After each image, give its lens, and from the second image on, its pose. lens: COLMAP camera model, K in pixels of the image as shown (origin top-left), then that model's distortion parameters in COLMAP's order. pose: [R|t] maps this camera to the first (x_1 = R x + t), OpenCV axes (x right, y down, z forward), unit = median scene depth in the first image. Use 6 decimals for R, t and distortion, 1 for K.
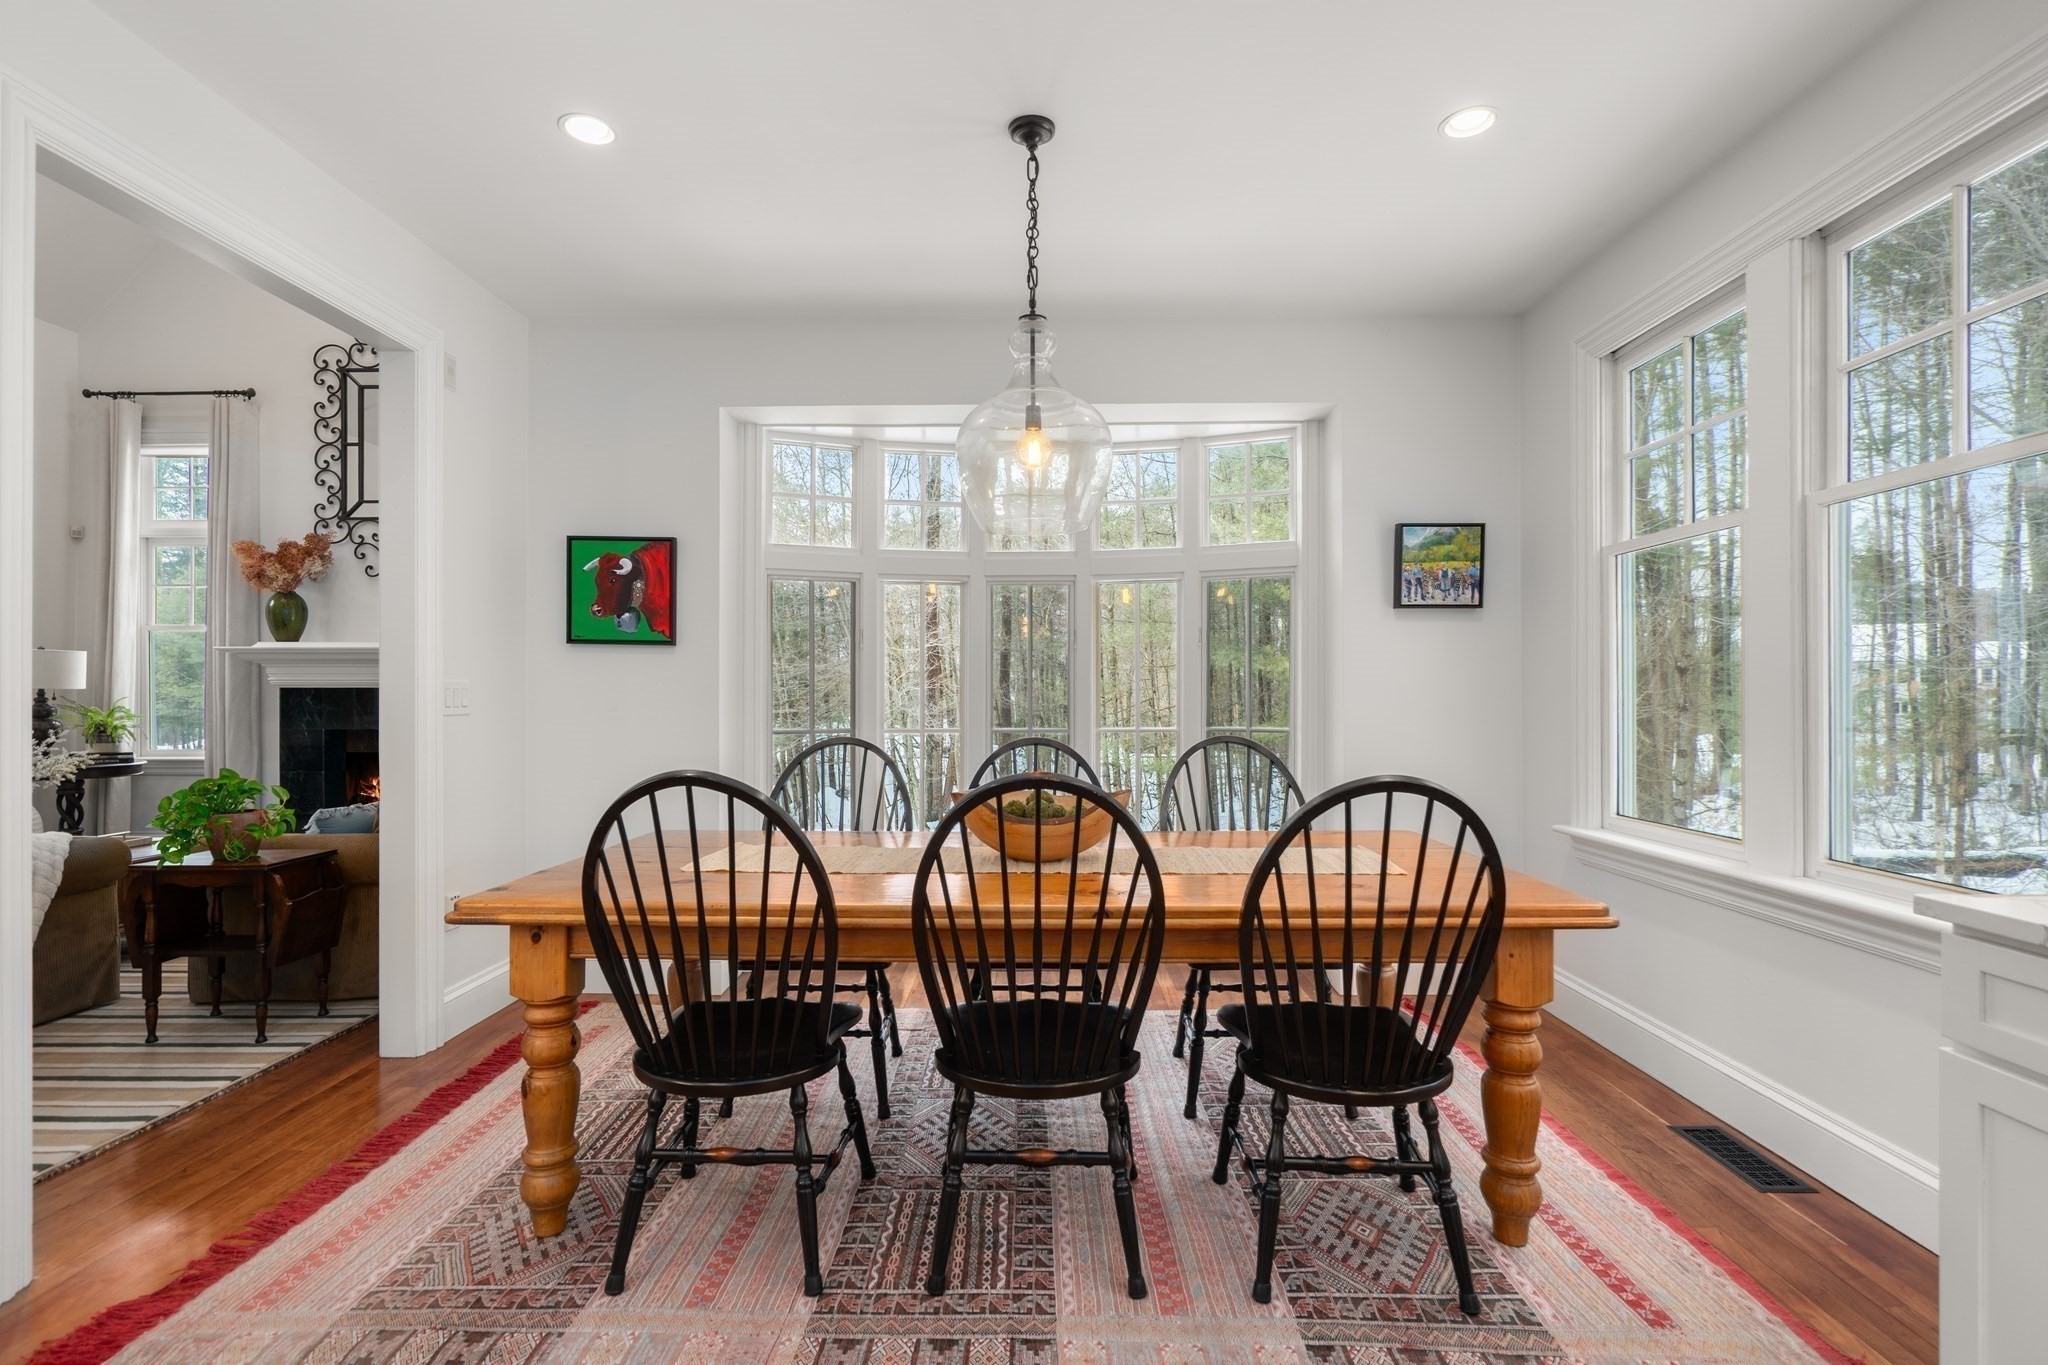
lens RADIAL K [[931.0, 0, 1014.2], [0, 931.0, 695.6], [0, 0, 1]] dist [0.001127, -0.000119]
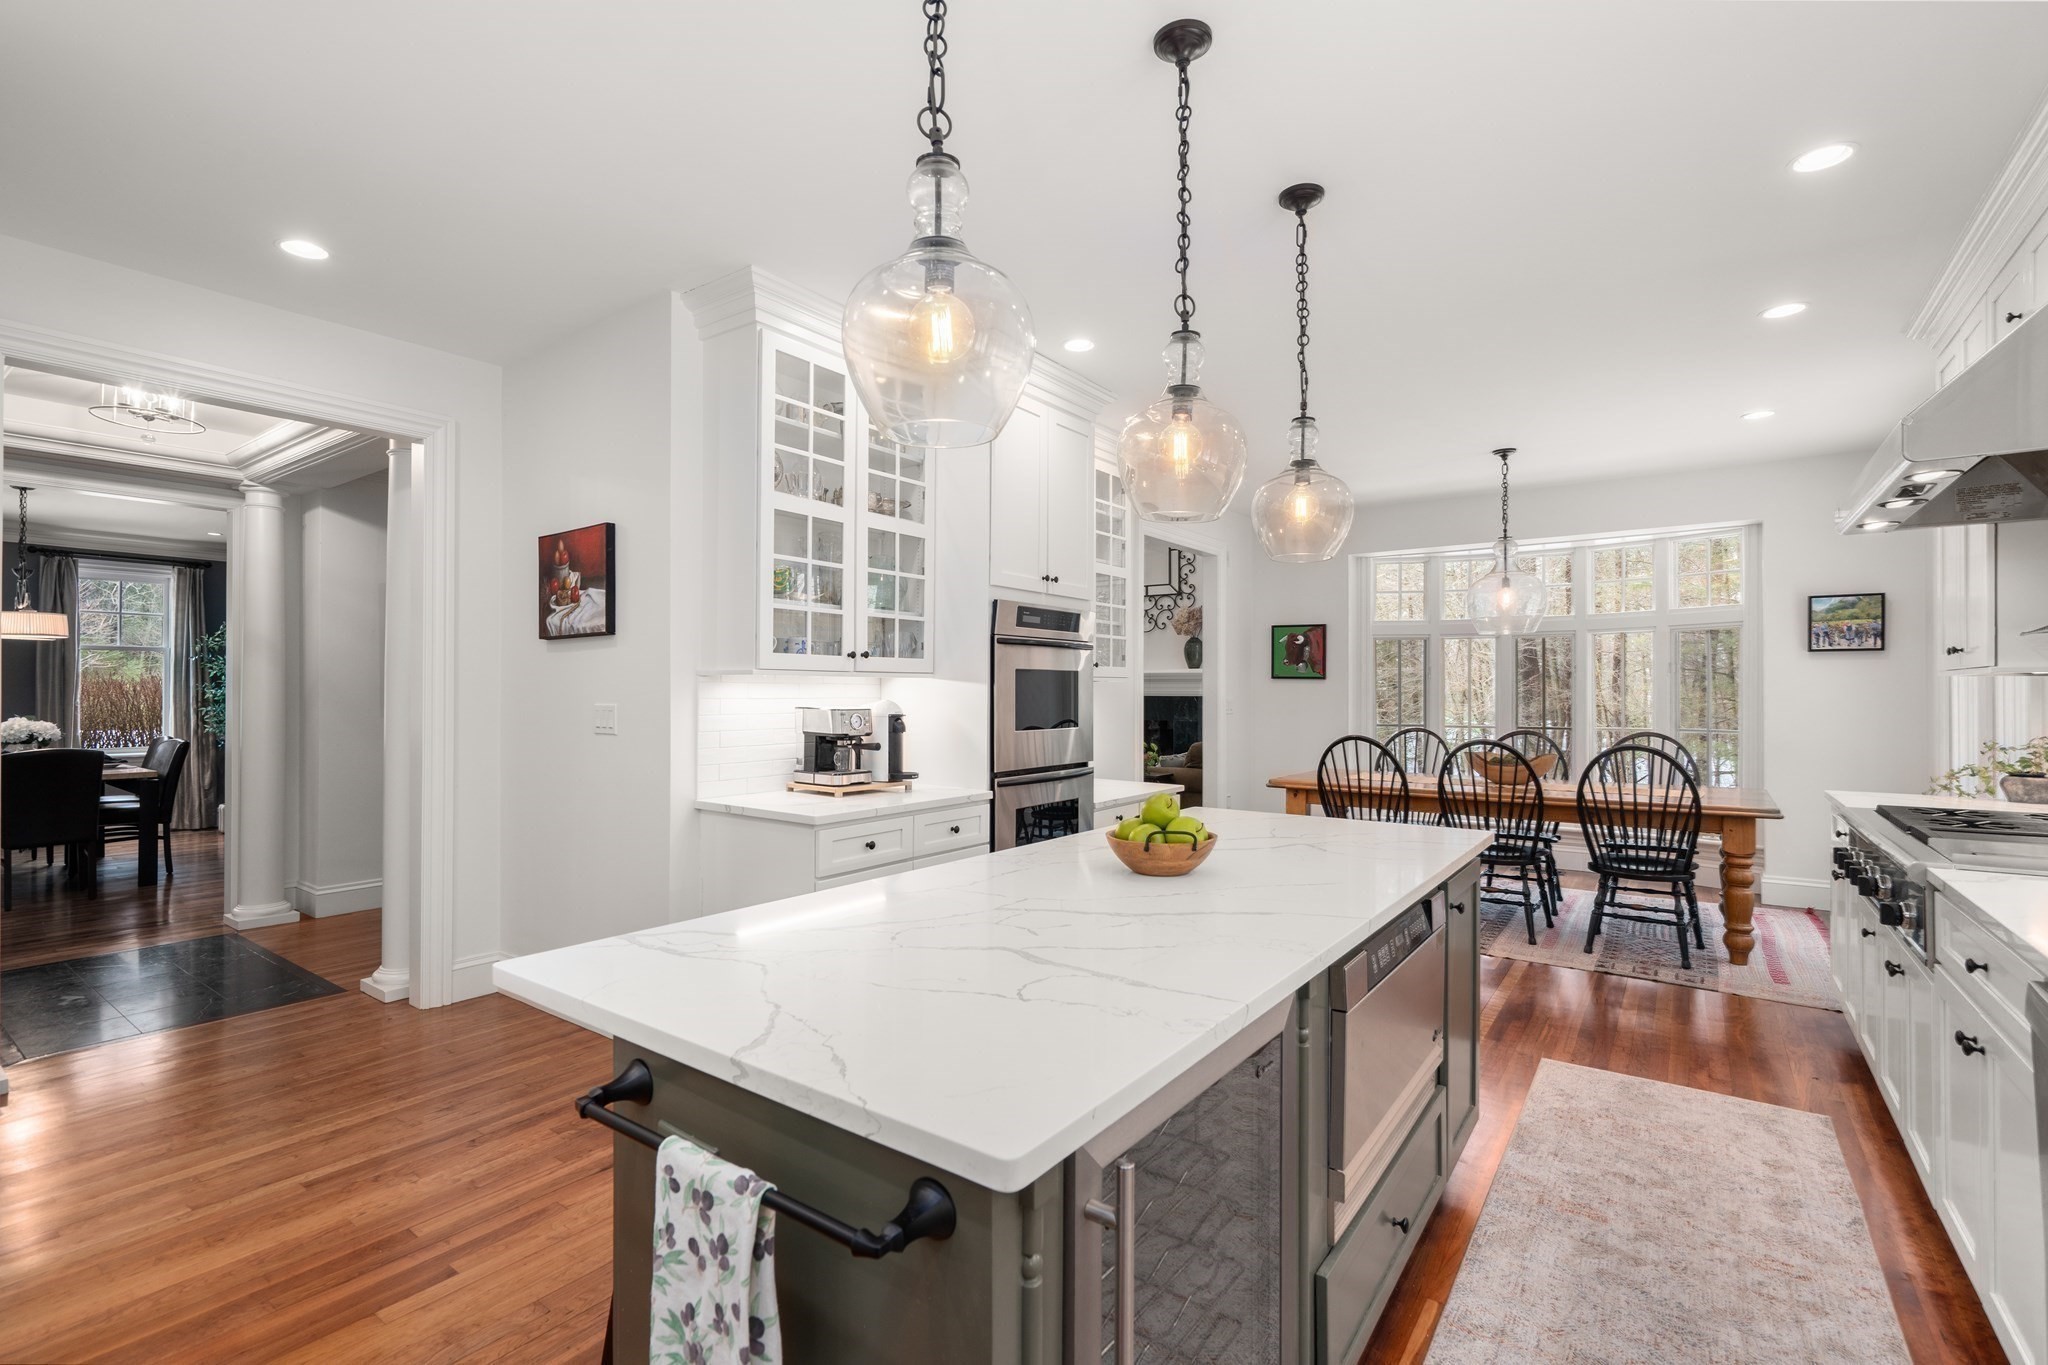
lens RADIAL K [[945.5, 0, 1024.0], [0, 945.5, 682.5], [0, 0, 1]] dist [0.002345, 0.000597]
pose [[0.829406, -0.003342, -0.558636, 0.217166], [-0.003390, 0.999934, -0.011016, -0.023456], [0.558636, 0.011031, 0.829340, -0.992437]]
